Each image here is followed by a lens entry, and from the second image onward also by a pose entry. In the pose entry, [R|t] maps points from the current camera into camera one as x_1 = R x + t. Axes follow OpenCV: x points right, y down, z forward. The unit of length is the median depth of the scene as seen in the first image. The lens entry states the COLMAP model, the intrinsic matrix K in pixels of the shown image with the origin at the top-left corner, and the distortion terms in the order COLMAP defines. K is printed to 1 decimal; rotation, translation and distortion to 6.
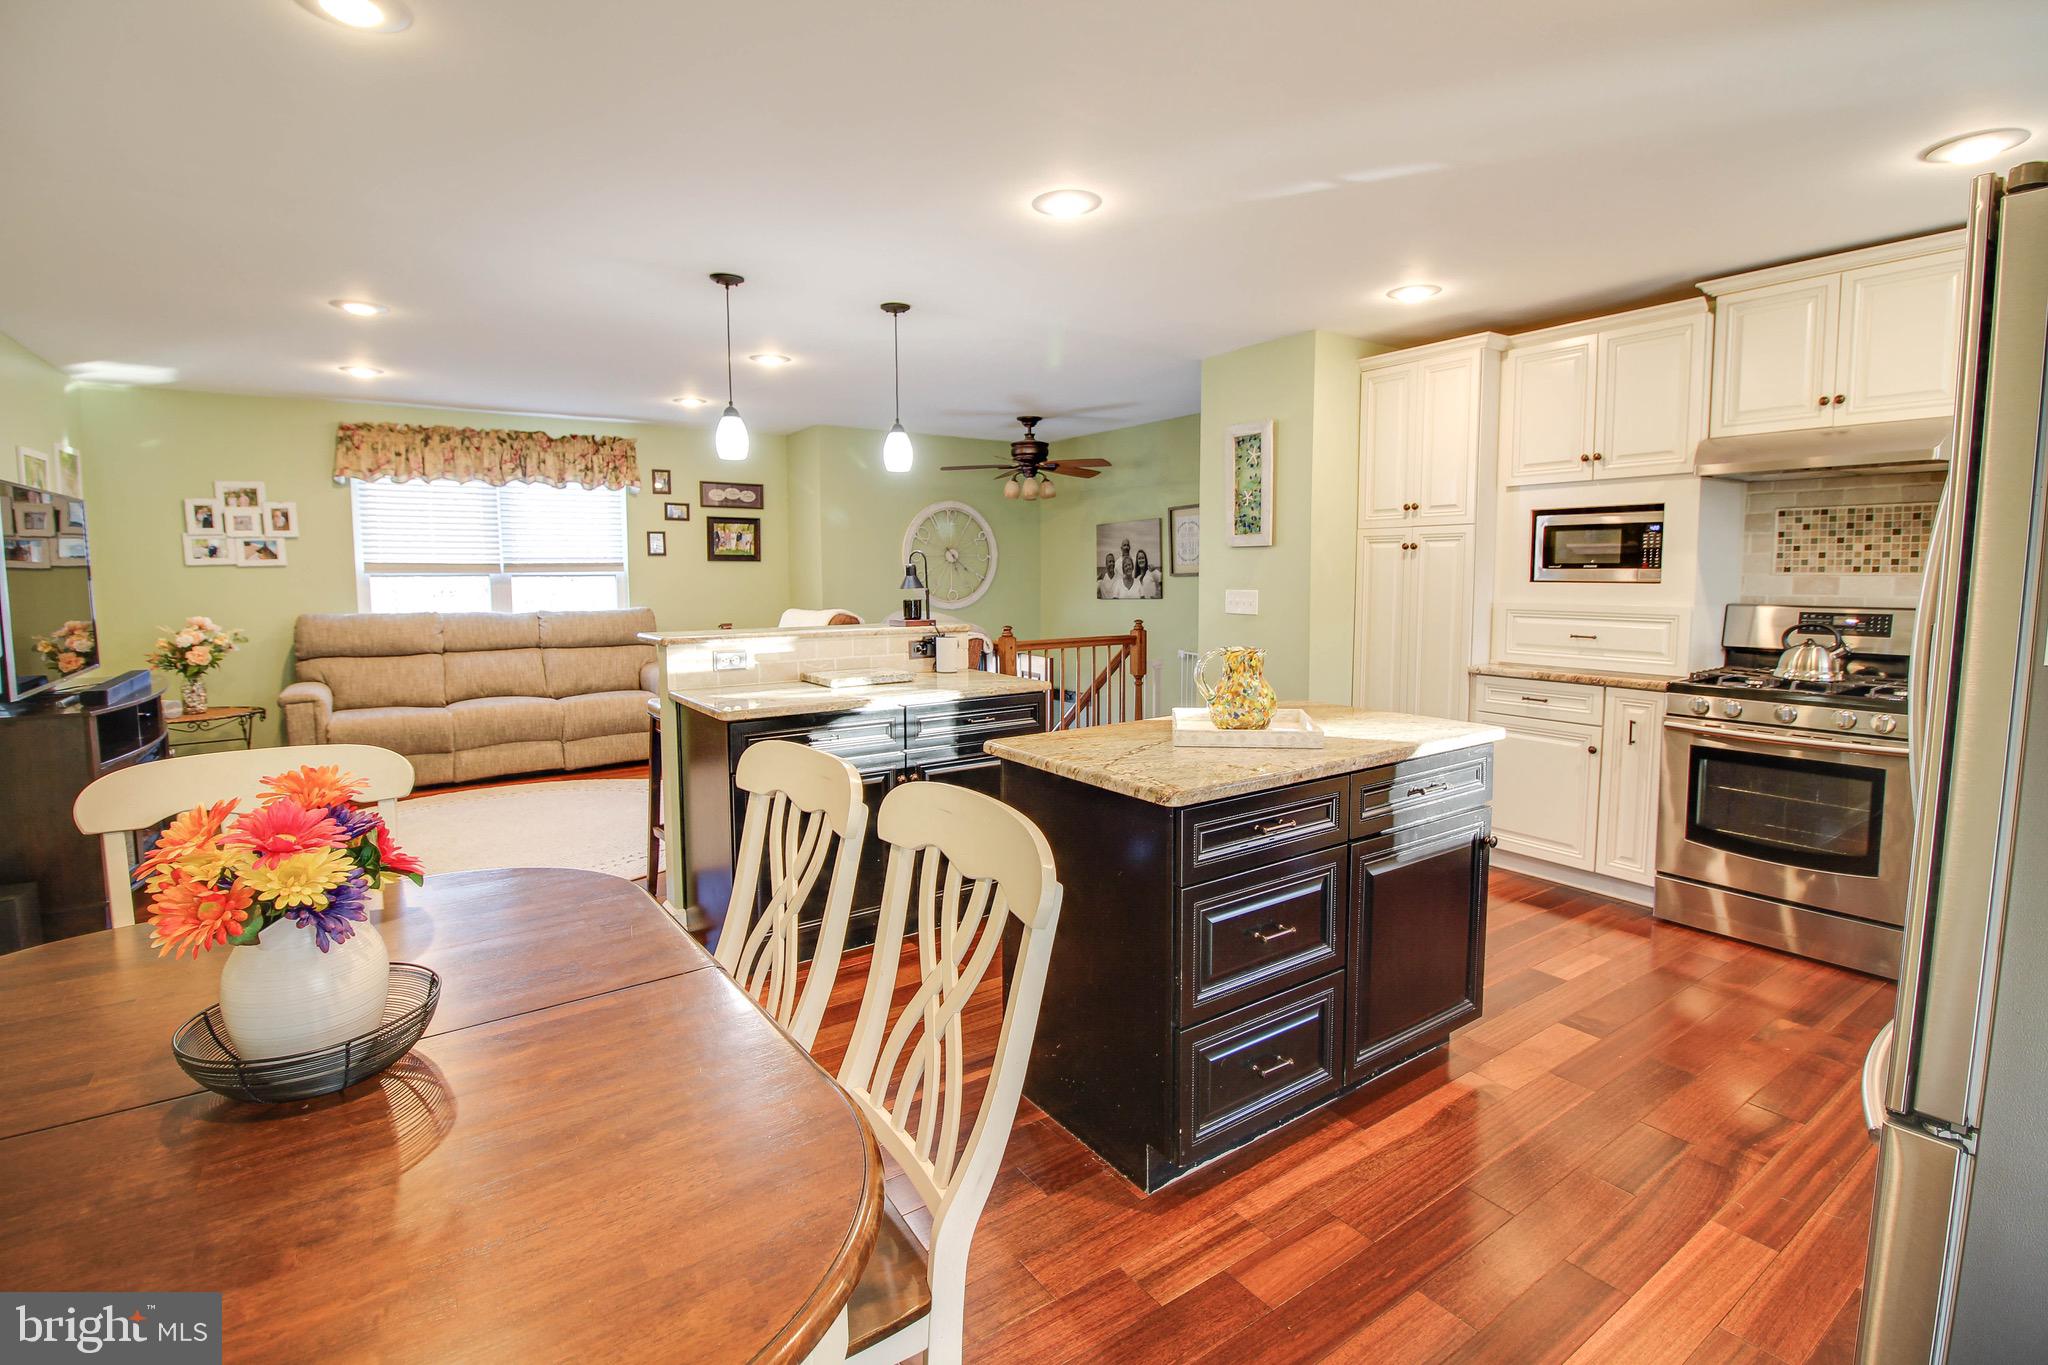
lens RADIAL K [[941.5, 0, 1007.7], [0, 941.5, 653.3], [0, 0, 1]] dist [-0.001966, -0.011346]
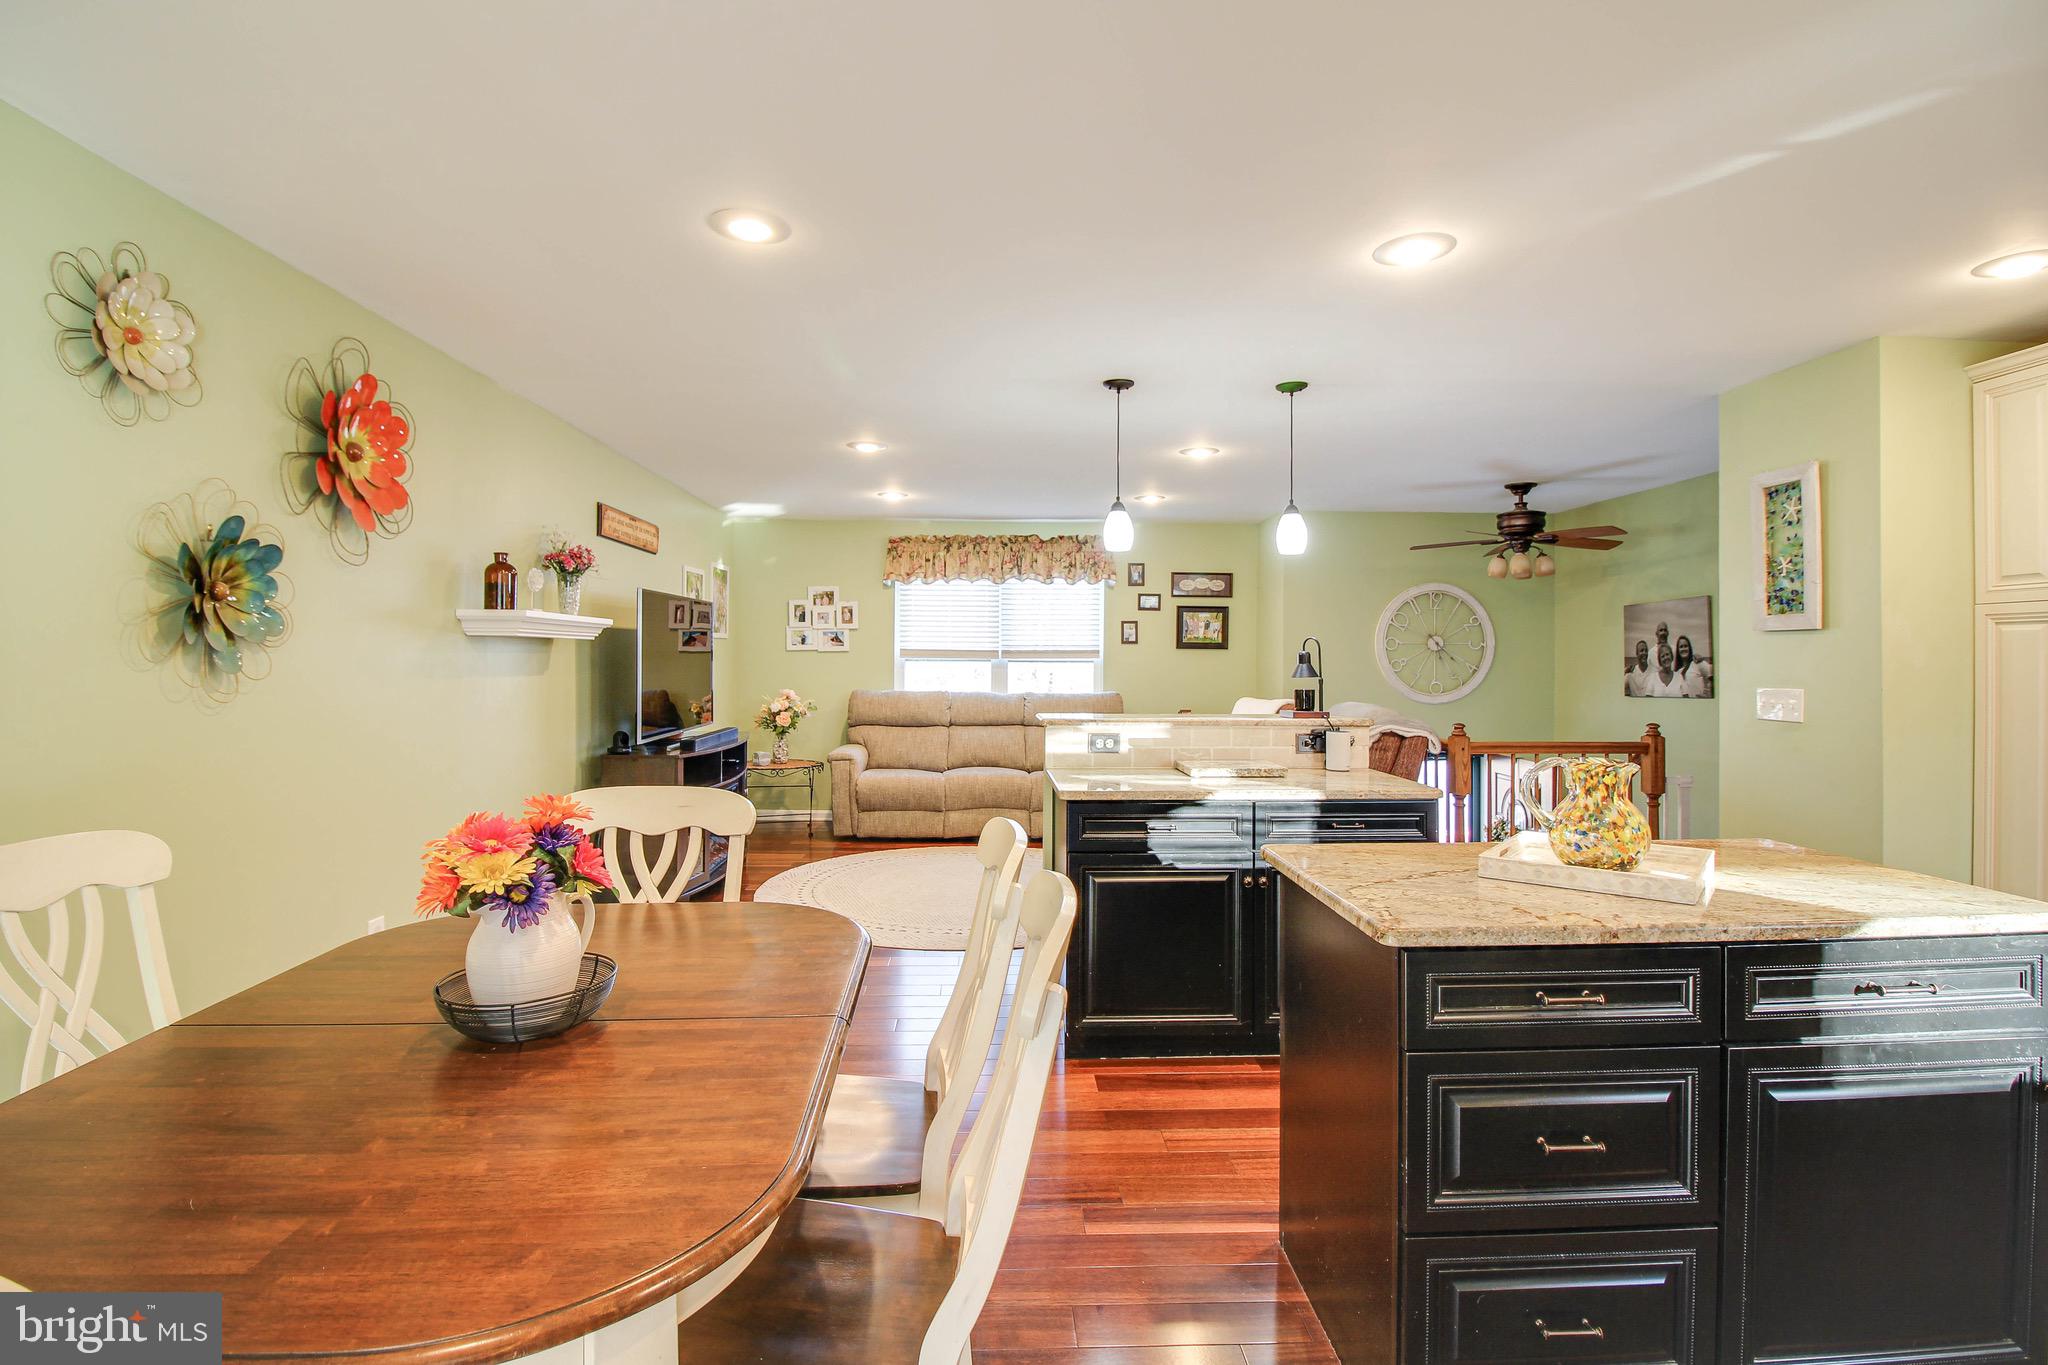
lens RADIAL K [[941.5, 0, 1017.1], [0, 941.5, 663.4], [0, 0, 1]] dist [-0.001966, -0.011346]
pose [[0.849126, 0.010246, -0.528091, 0.102341], [-0.054329, 0.996203, -0.068028, -0.002280], [0.525389, 0.086455, 0.846458, 0.038769]]
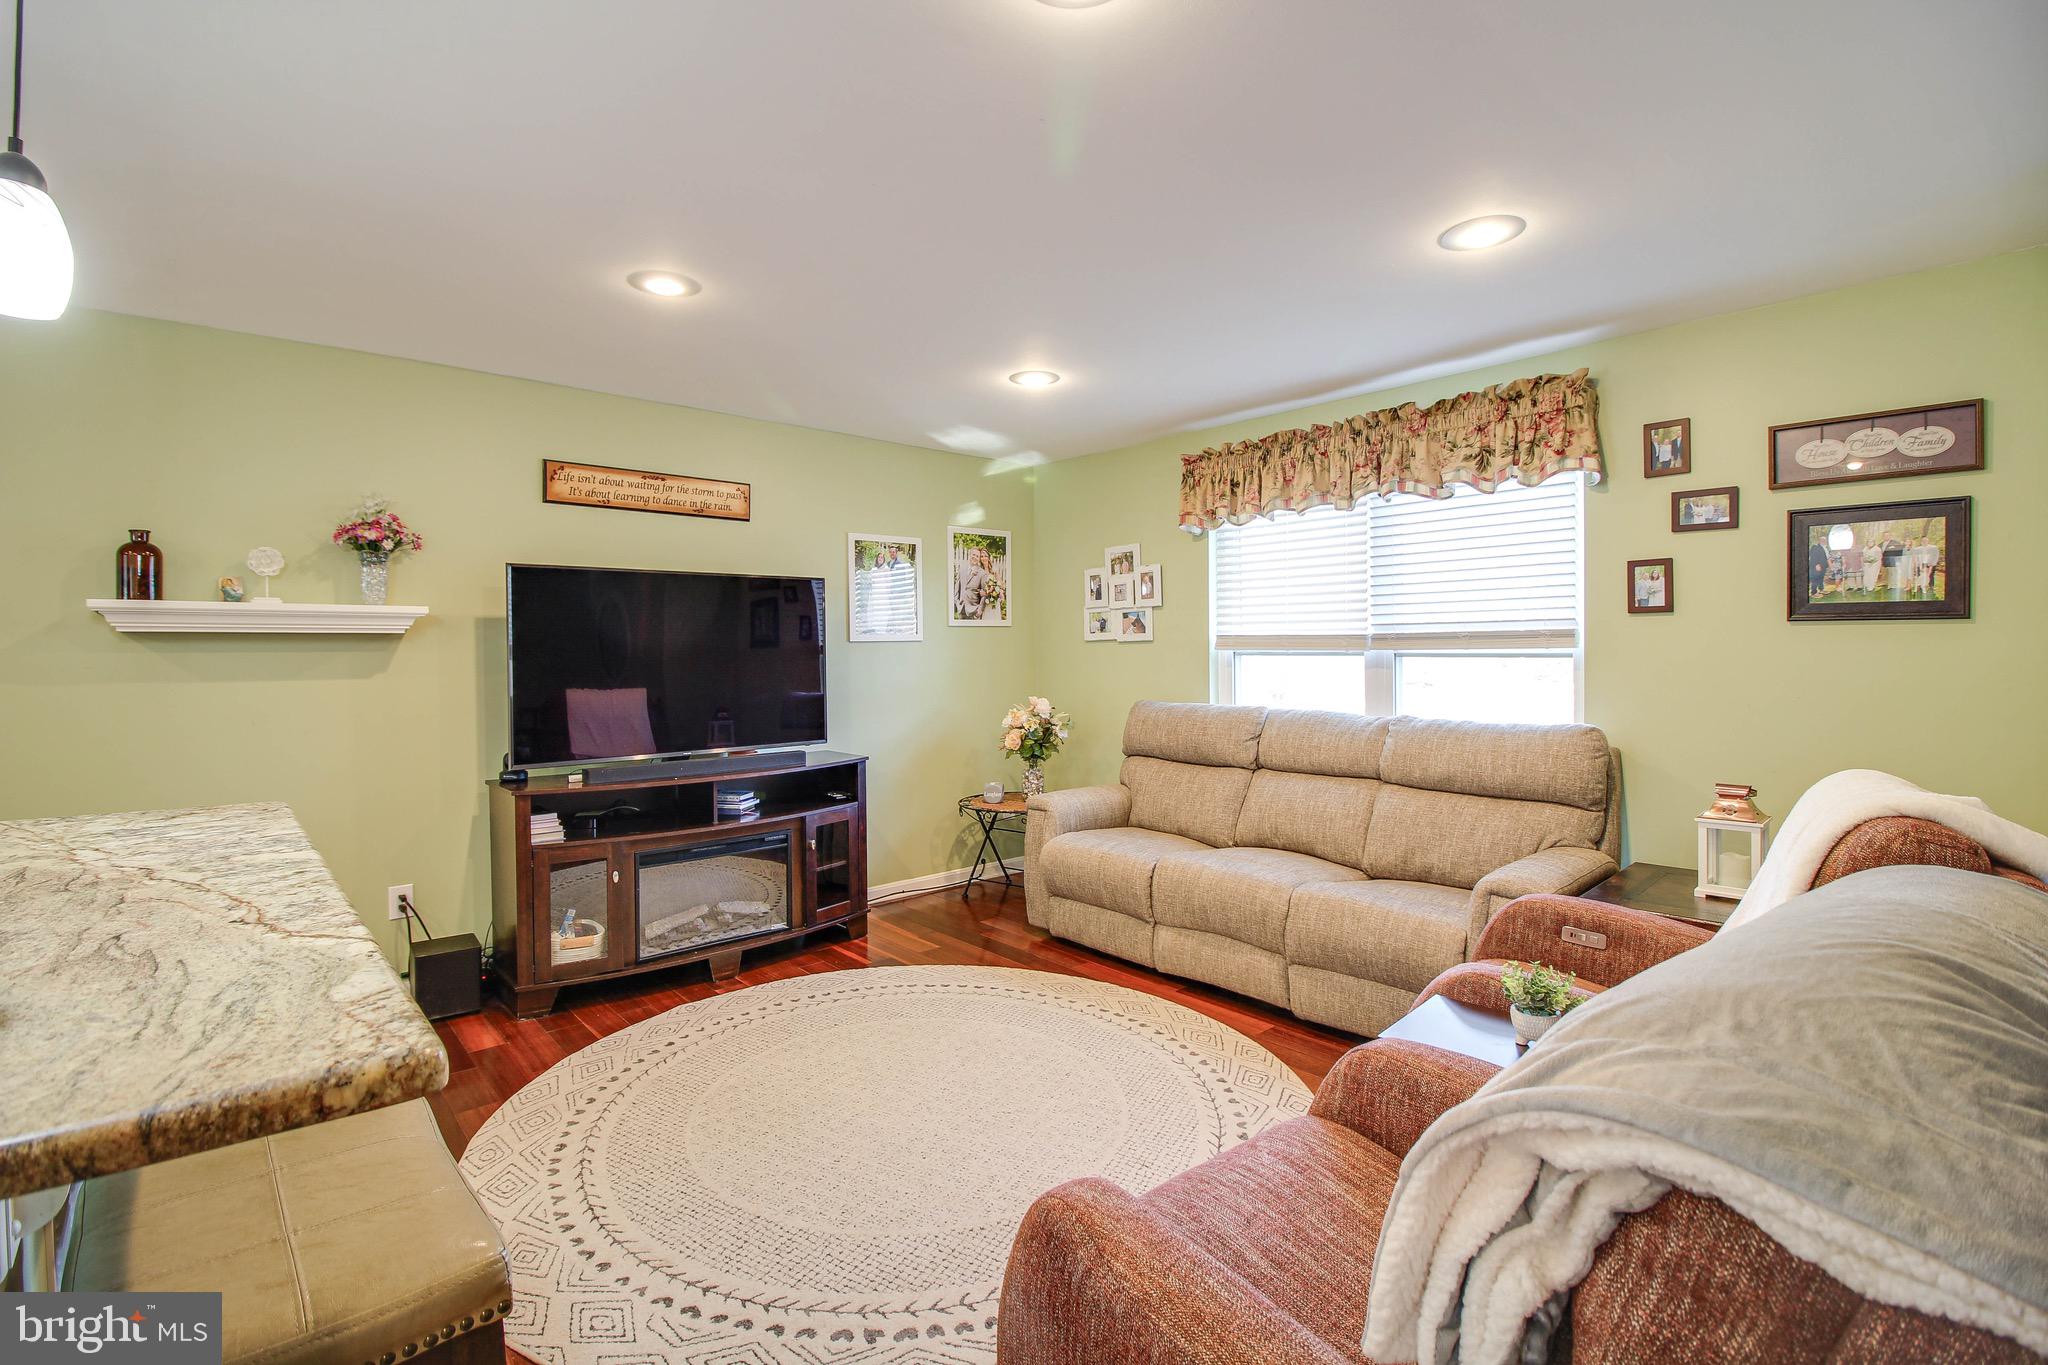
lens RADIAL K [[941.5, 0, 1031.3], [0, 941.5, 657.9], [0, 0, 1]] dist [-0.001966, -0.011346]
pose [[0.134260, 0.011341, -0.990881, 0.045283], [-0.083155, 0.996537, 0.000138, -0.070808], [0.987451, 0.082378, 0.134738, 0.797949]]
